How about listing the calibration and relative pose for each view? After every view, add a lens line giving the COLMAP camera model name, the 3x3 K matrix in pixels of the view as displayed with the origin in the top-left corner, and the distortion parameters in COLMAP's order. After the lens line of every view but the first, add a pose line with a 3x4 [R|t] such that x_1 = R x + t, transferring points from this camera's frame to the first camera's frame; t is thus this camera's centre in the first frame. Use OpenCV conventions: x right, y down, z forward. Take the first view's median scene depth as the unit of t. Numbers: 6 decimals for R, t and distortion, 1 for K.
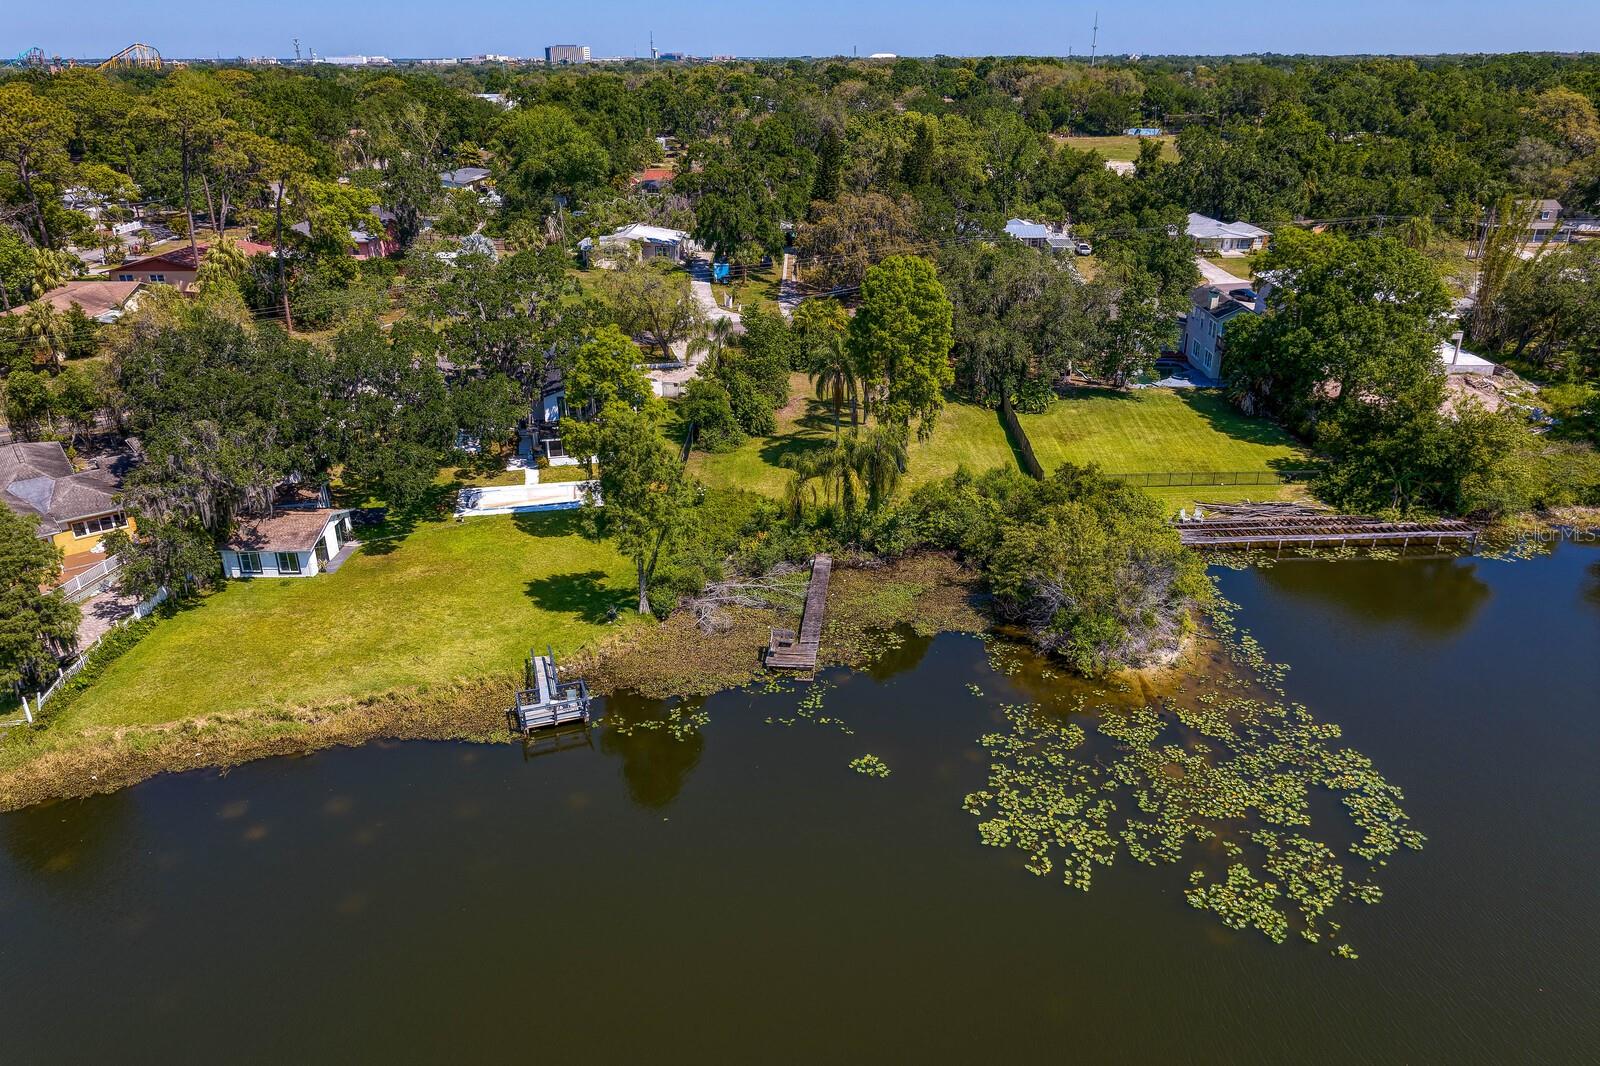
lens RADIAL K [[1087.0, 0, 808.7], [0, 1087.0, 531.7], [0, 0, 1]] dist [-0.005580, 0.001055]
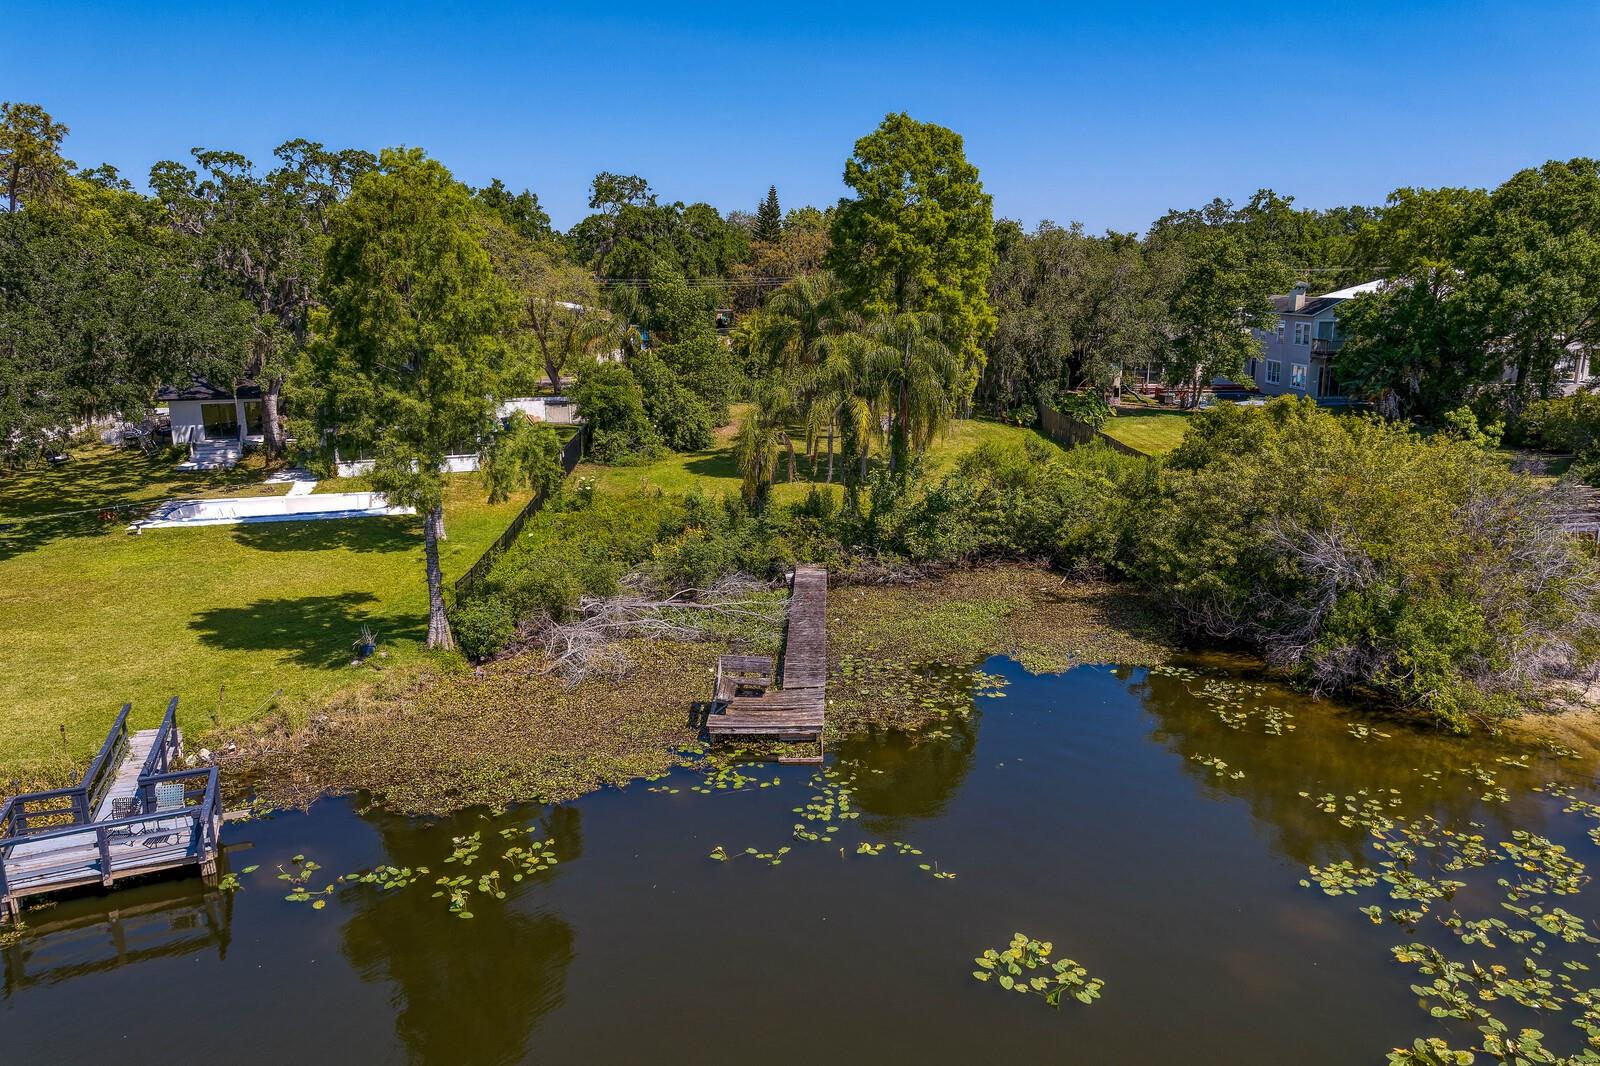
lens RADIAL K [[1087.0, 0, 808.7], [0, 1087.0, 531.7], [0, 0, 1]] dist [-0.005580, 0.001055]
pose [[0.997649, -0.018835, 0.065889, -0.023222], [0.030557, 0.982876, -0.181715, 0.108894], [-0.061338, 0.183301, 0.981141, 0.500796]]
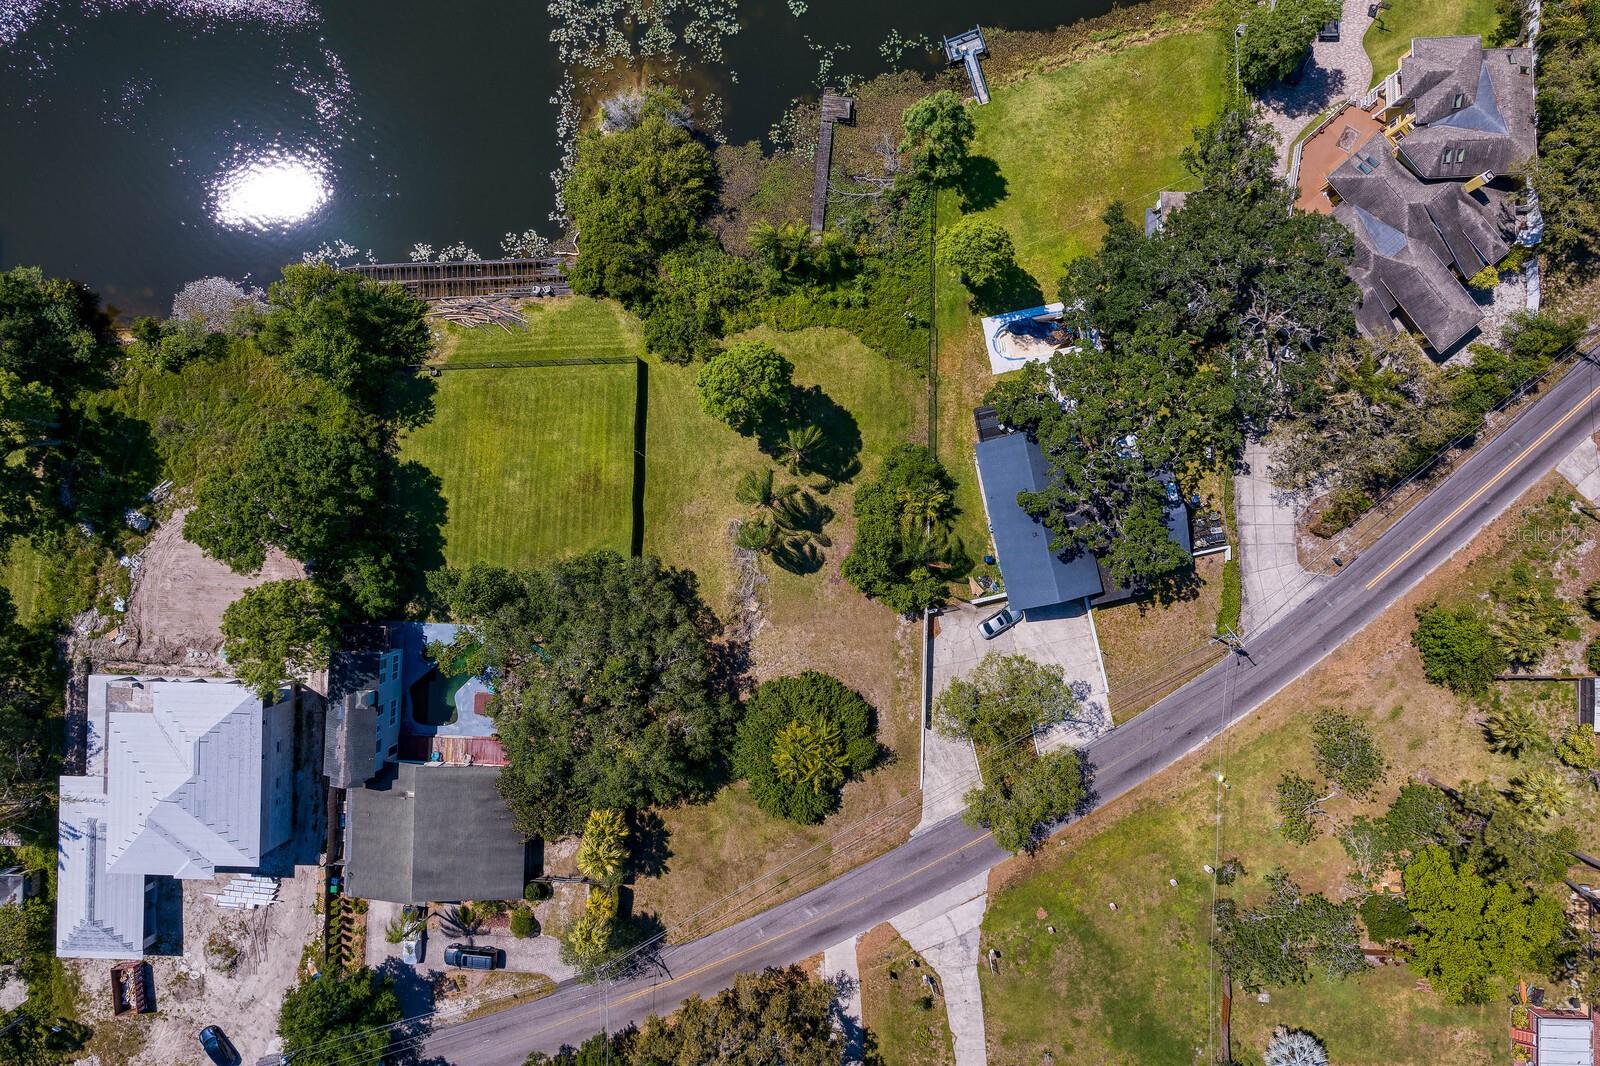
lens RADIAL K [[1087.0, 0, 808.7], [0, 1087.0, 531.7], [0, 0, 1]] dist [-0.005580, 0.001055]
pose [[-0.999896, -0.004931, 0.013531, 0.001982], [0.014378, -0.395357, 0.918415, -1.530072], [0.000821, 0.918514, 0.395387, 0.832529]]
